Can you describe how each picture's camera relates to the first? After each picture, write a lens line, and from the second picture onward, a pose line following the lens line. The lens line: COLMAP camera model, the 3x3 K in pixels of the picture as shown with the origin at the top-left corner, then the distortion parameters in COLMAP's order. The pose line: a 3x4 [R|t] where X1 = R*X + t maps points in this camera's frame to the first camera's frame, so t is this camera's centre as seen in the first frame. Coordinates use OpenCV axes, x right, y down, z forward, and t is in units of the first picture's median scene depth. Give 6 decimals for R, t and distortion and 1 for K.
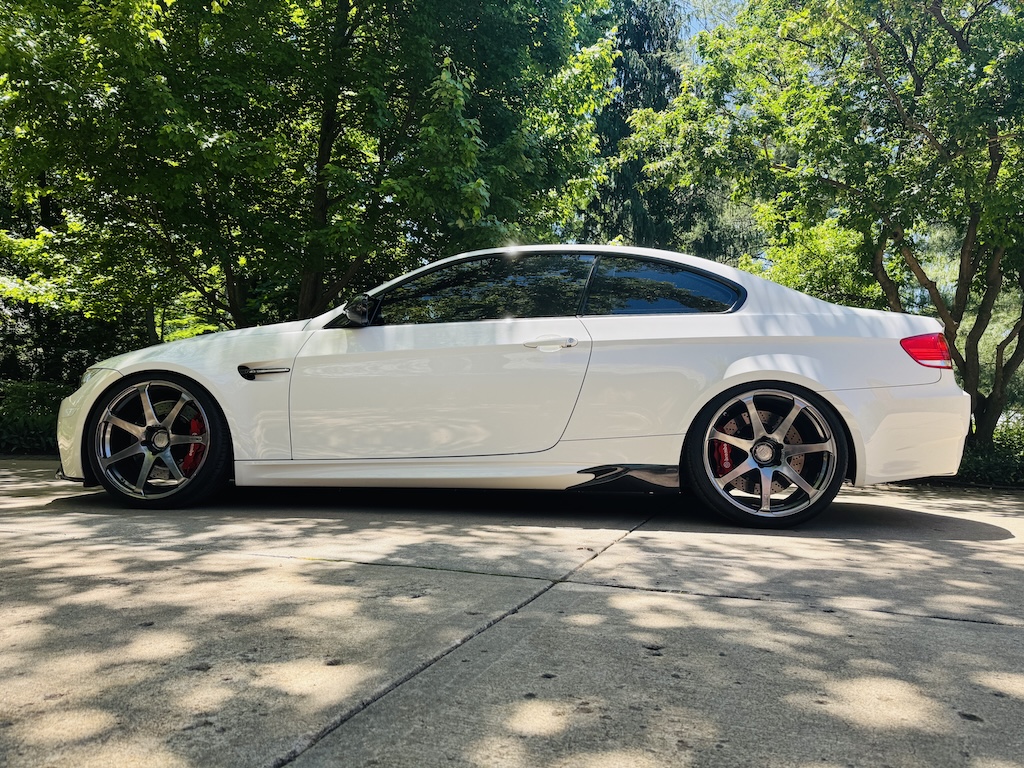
lens RADIAL K [[712.2, 0, 512.0], [0, 712.2, 384.0], [0, 0, 1]] dist [0.047268, -0.046185]
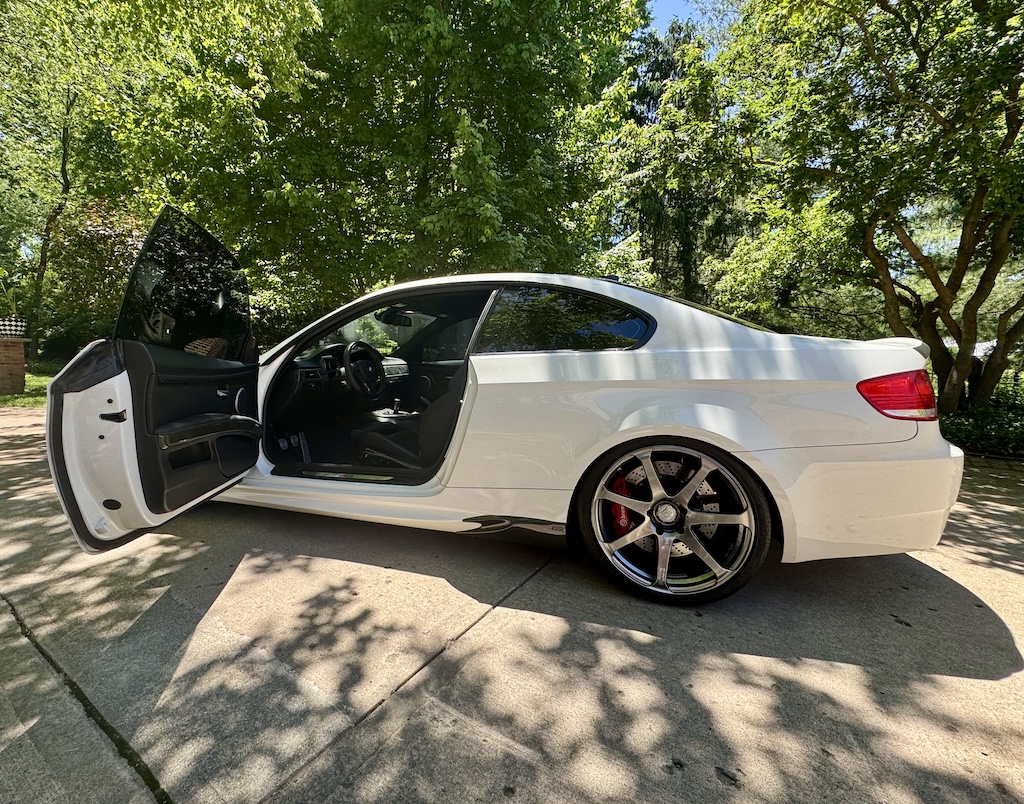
lens RADIAL K [[417.0, 0, 509.9], [0, 417.0, 357.6], [0, 0, 1]] dist [0.001269, 0.000054]
pose [[0.965436, -0.010904, -0.260413, 0.170605], [0.037175, 0.994670, 0.096174, -0.085481], [0.257976, -0.102531, 0.960695, 0.270816]]
